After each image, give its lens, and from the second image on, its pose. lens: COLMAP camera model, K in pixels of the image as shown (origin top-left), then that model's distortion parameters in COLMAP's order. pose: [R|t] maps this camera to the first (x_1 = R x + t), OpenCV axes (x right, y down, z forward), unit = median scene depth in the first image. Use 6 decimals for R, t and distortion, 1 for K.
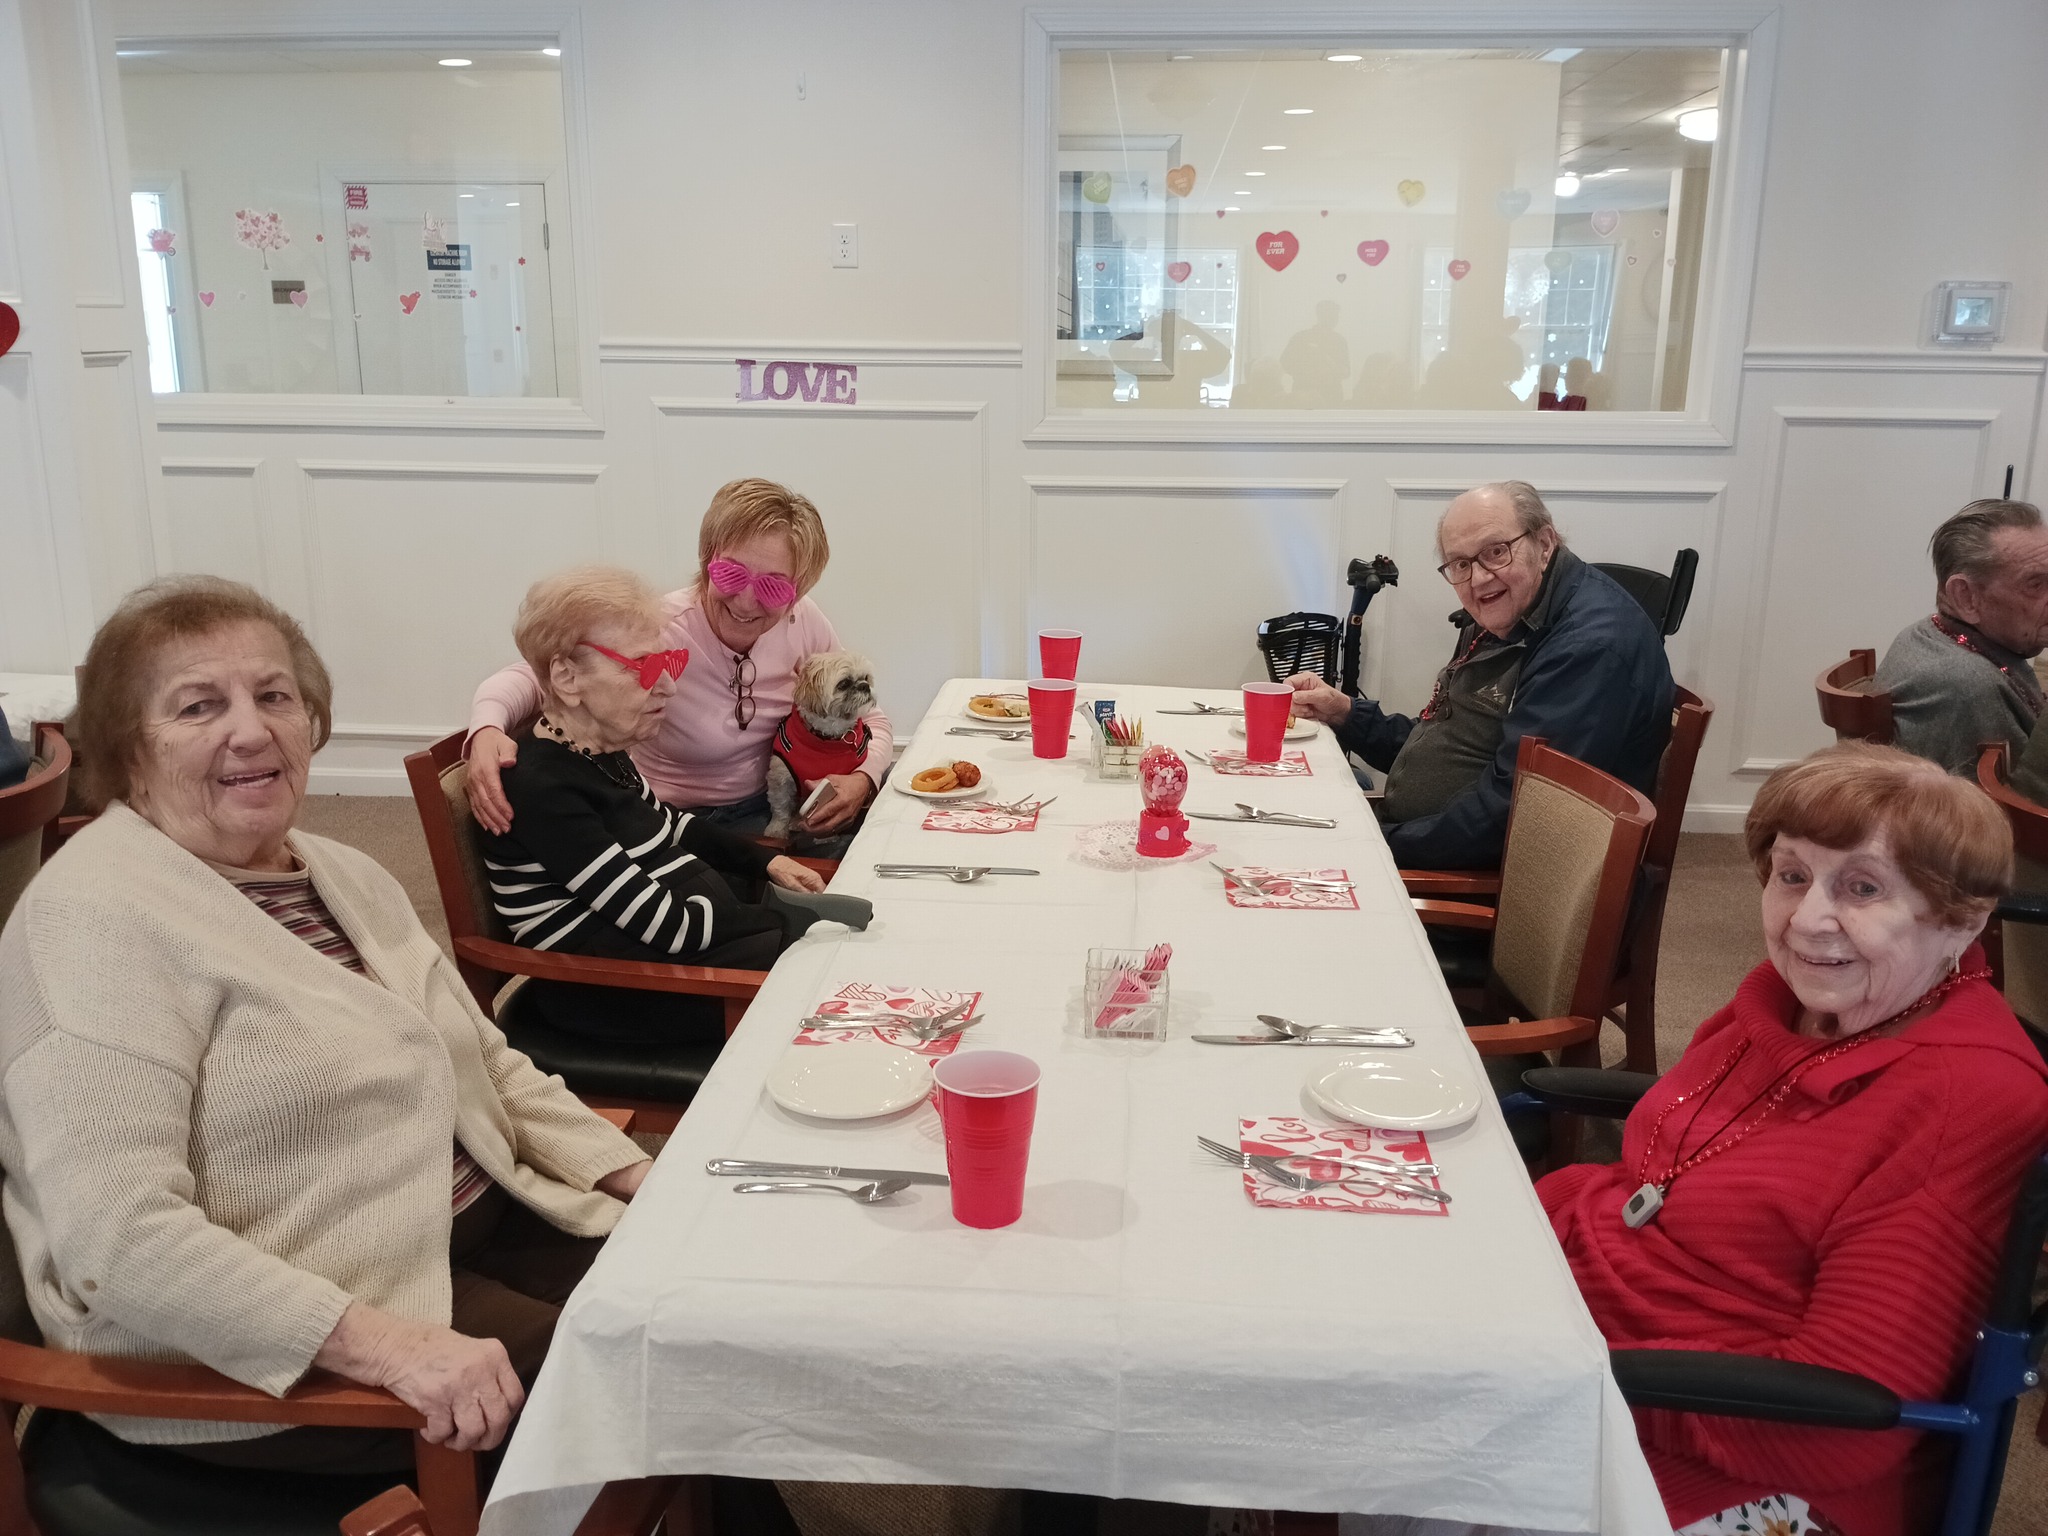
lens RADIAL K [[1625.6, 0, 1024.8], [0, 1625.6, 768.6], [0, 0, 1]] dist [0.037862, -0.027422]
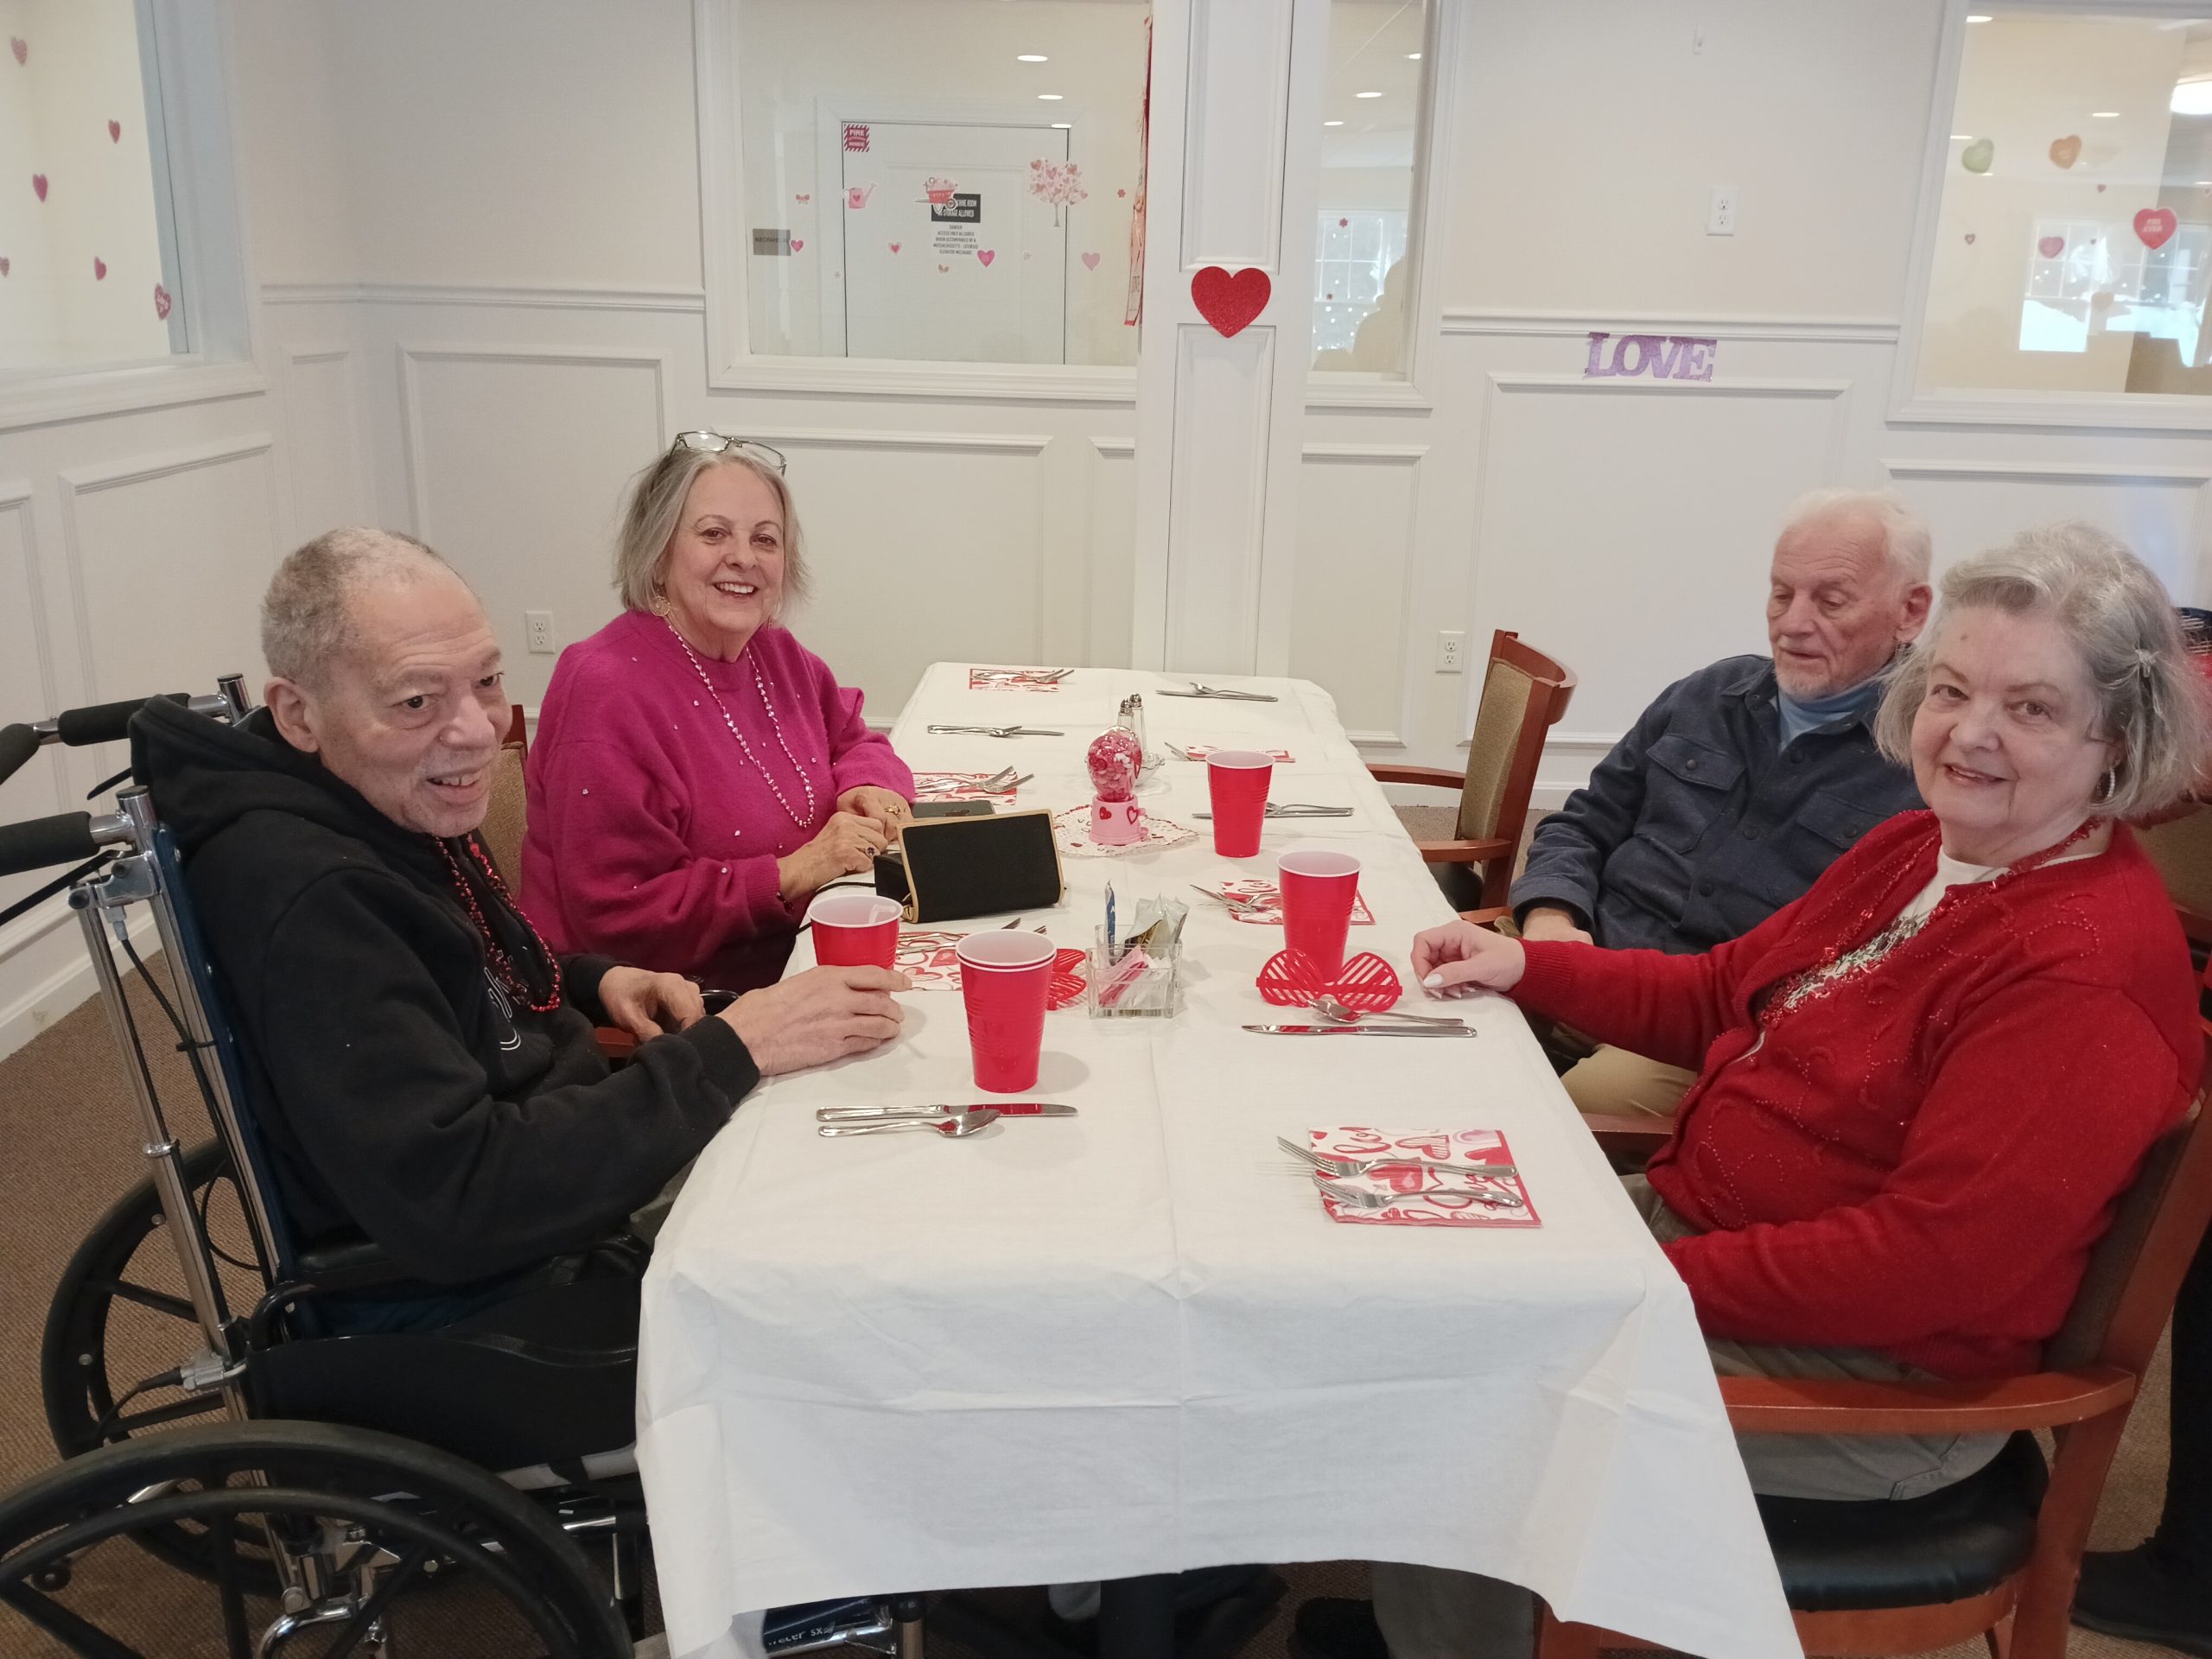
lens RADIAL K [[1755.8, 0, 1120.2], [0, 1755.8, 756.4], [0, 0, 1]] dist [0.037862, -0.027422]
pose [[0.994337, -0.009540, 0.105843, -0.545188], [0.009468, 0.999954, 0.001190, -0.014227], [-0.105850, -0.000181, 0.994382, 0.034721]]
